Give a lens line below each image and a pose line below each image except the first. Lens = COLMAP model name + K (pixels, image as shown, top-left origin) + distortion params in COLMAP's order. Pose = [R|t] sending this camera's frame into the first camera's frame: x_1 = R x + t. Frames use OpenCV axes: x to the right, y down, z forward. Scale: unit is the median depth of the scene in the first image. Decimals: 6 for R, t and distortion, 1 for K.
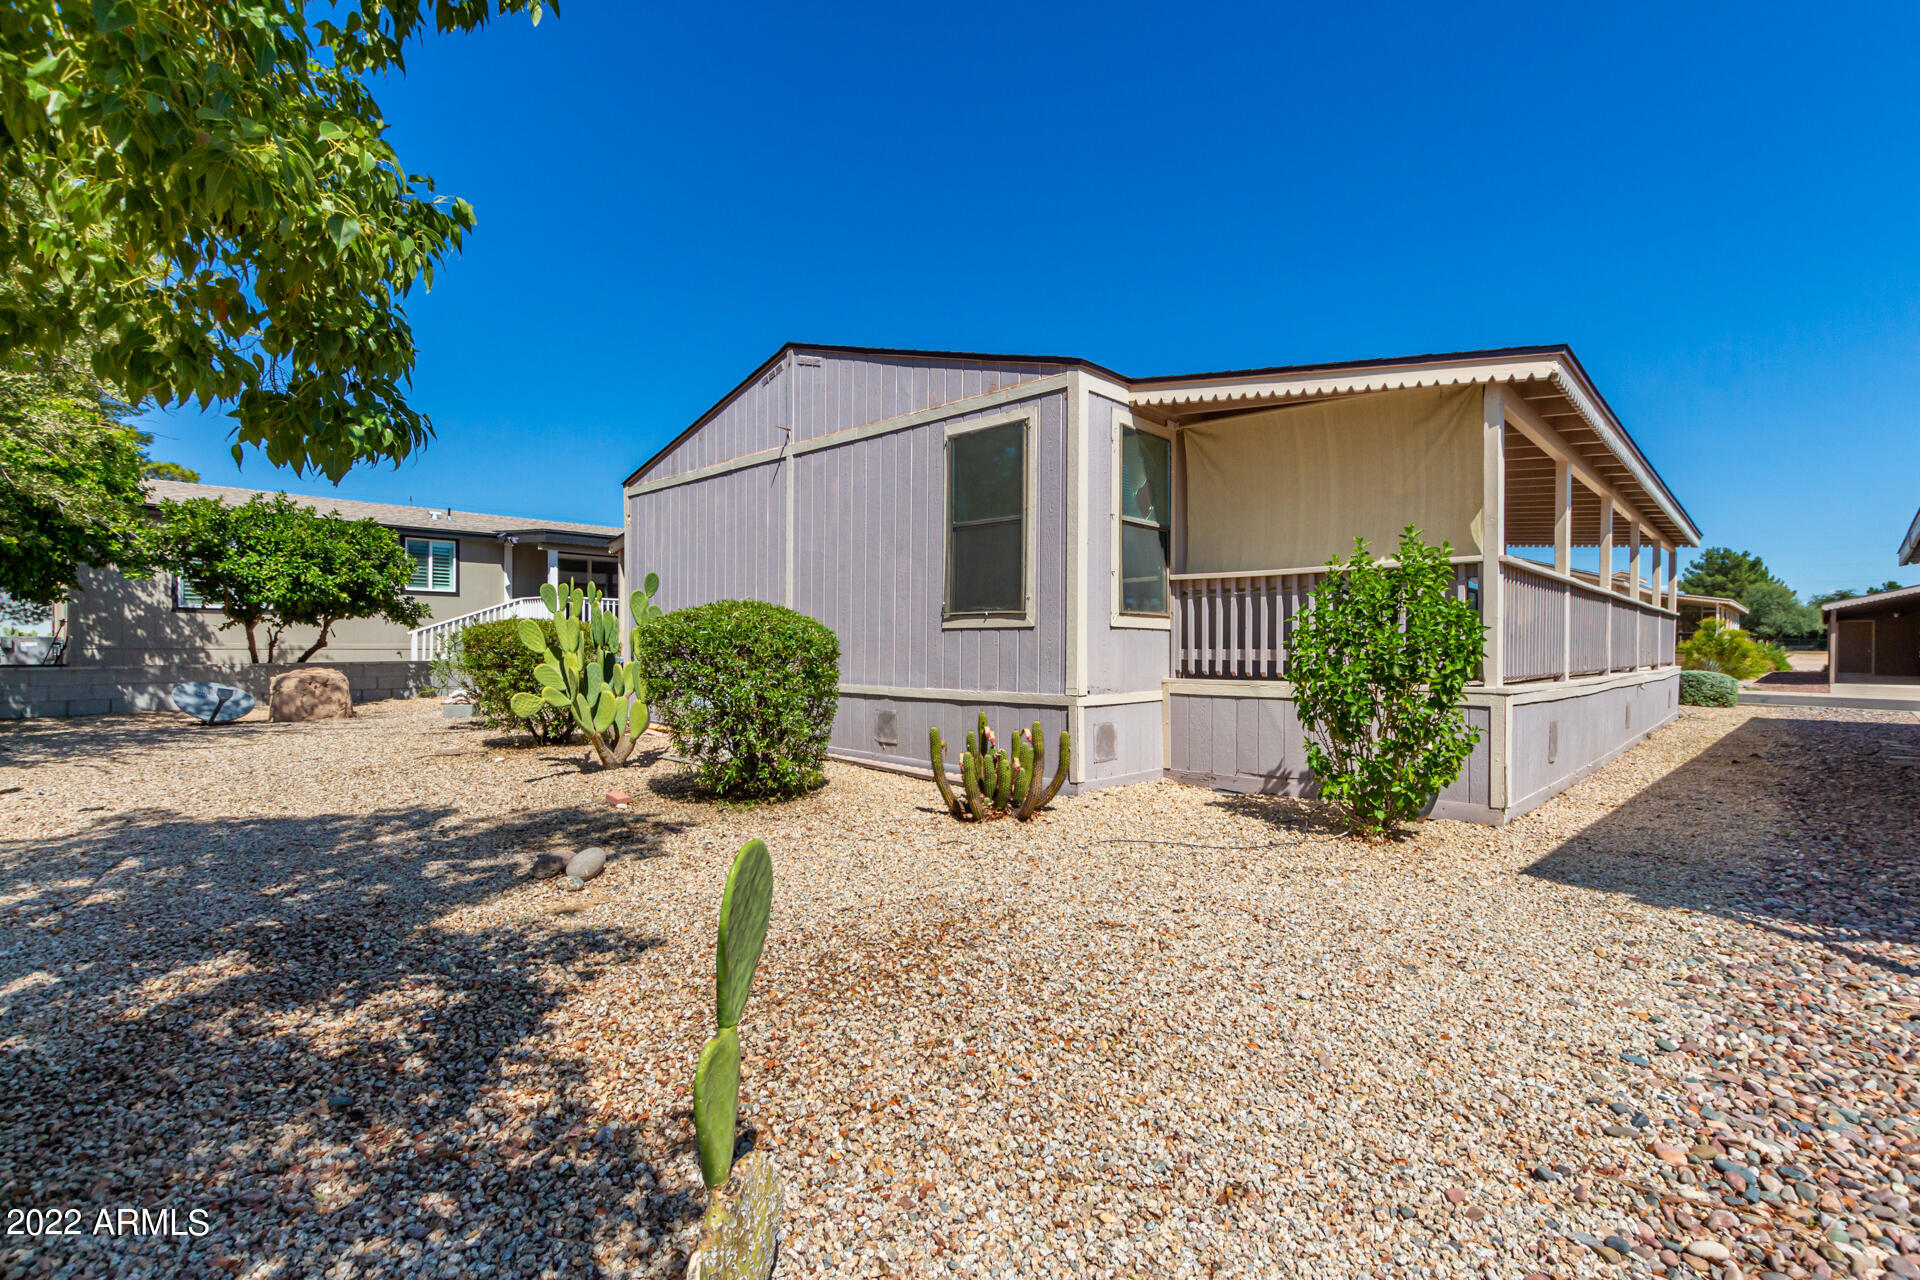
lens RADIAL K [[880.2, 0, 962.9], [0, 880.2, 642.6], [0, 0, 1]] dist [-0.000640, 0.000008]
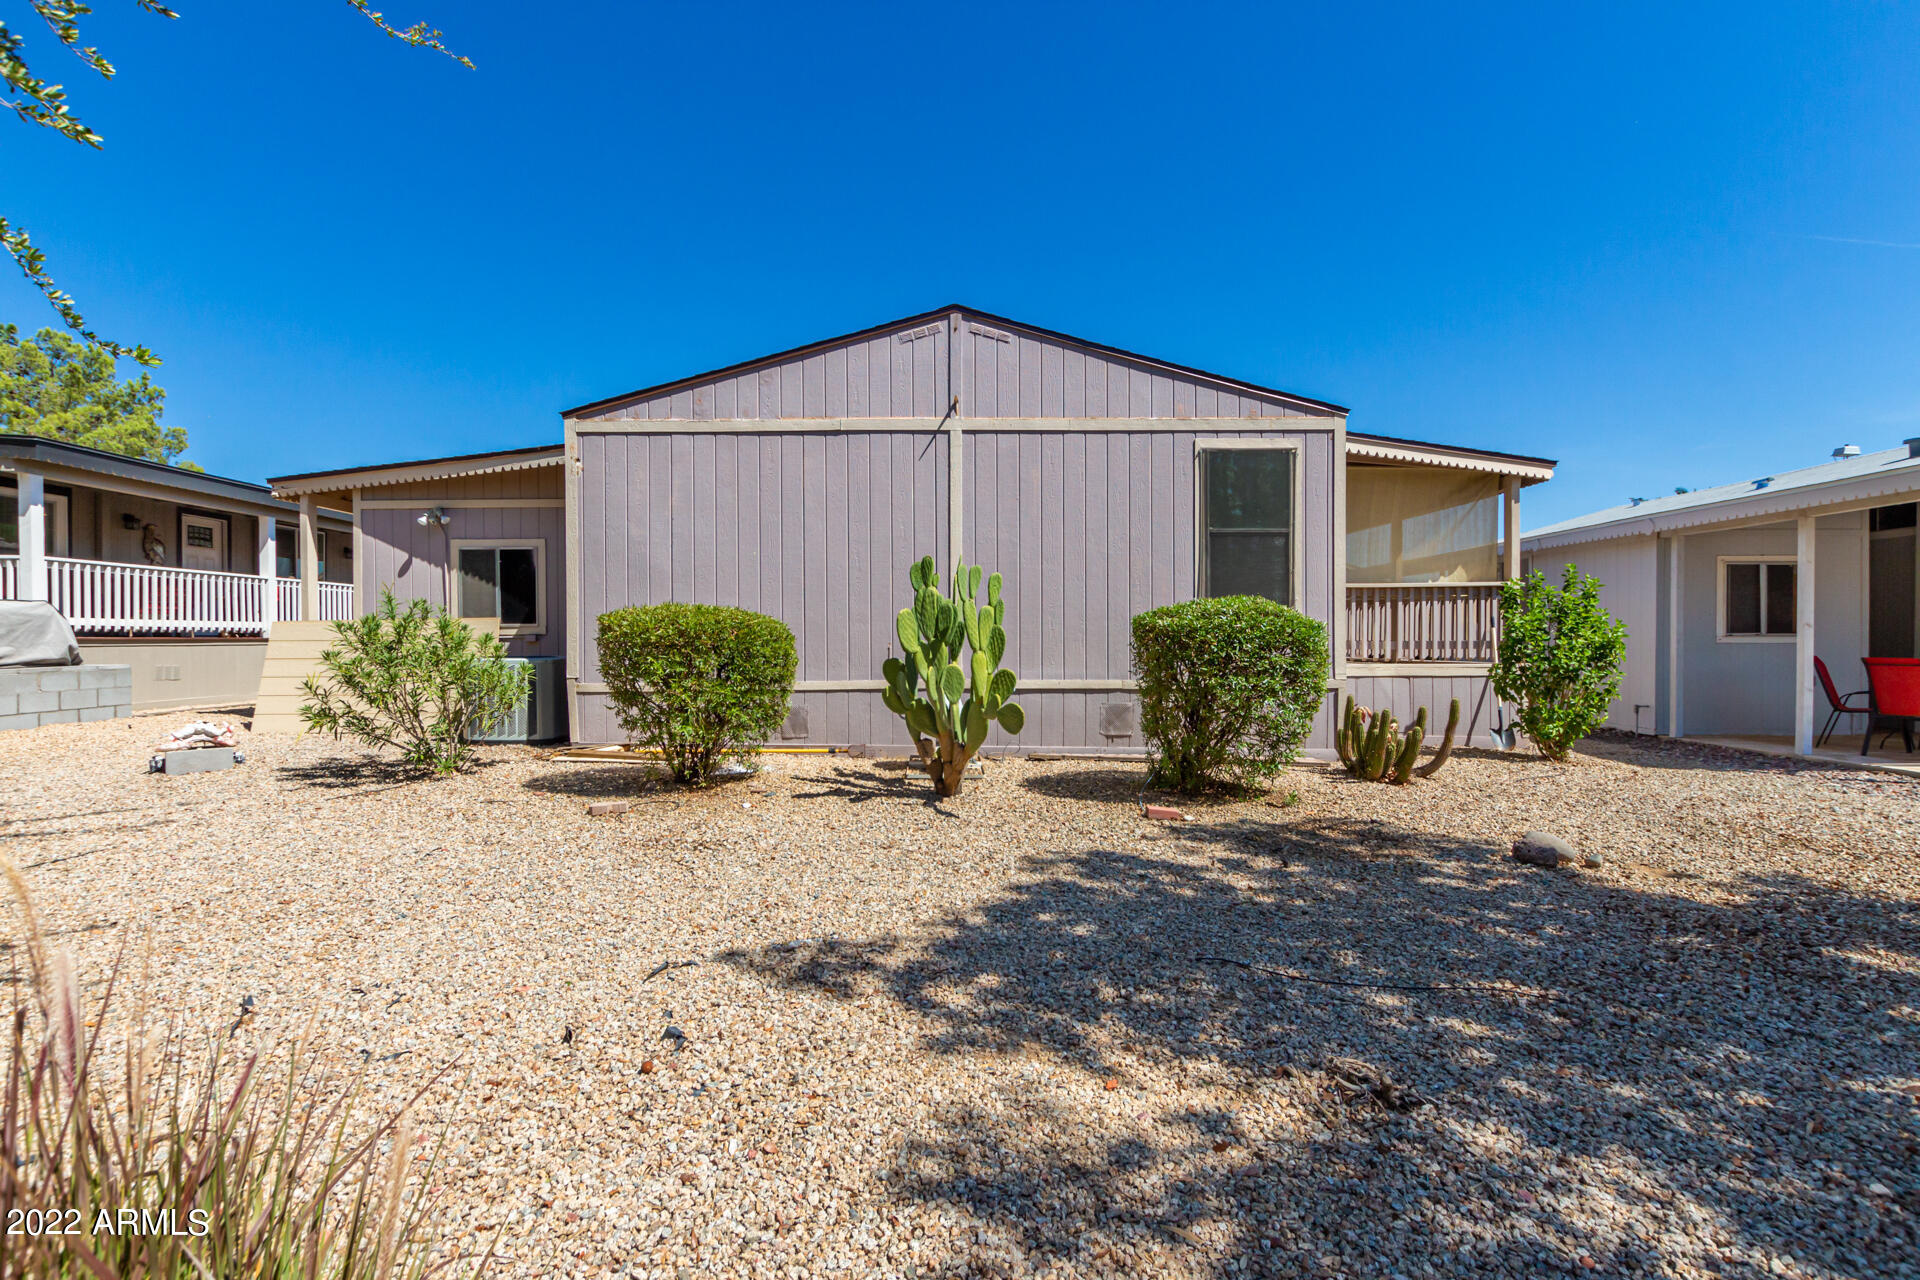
lens RADIAL K [[880.2, 0, 960.6], [0, 880.2, 641.1], [0, 0, 1]] dist [-0.000640, 0.000008]
pose [[0.725273, -0.011497, 0.688365, -0.881651], [0.001091, 0.999878, 0.015550, -0.011259], [-0.688460, -0.010527, 0.725197, 0.366727]]
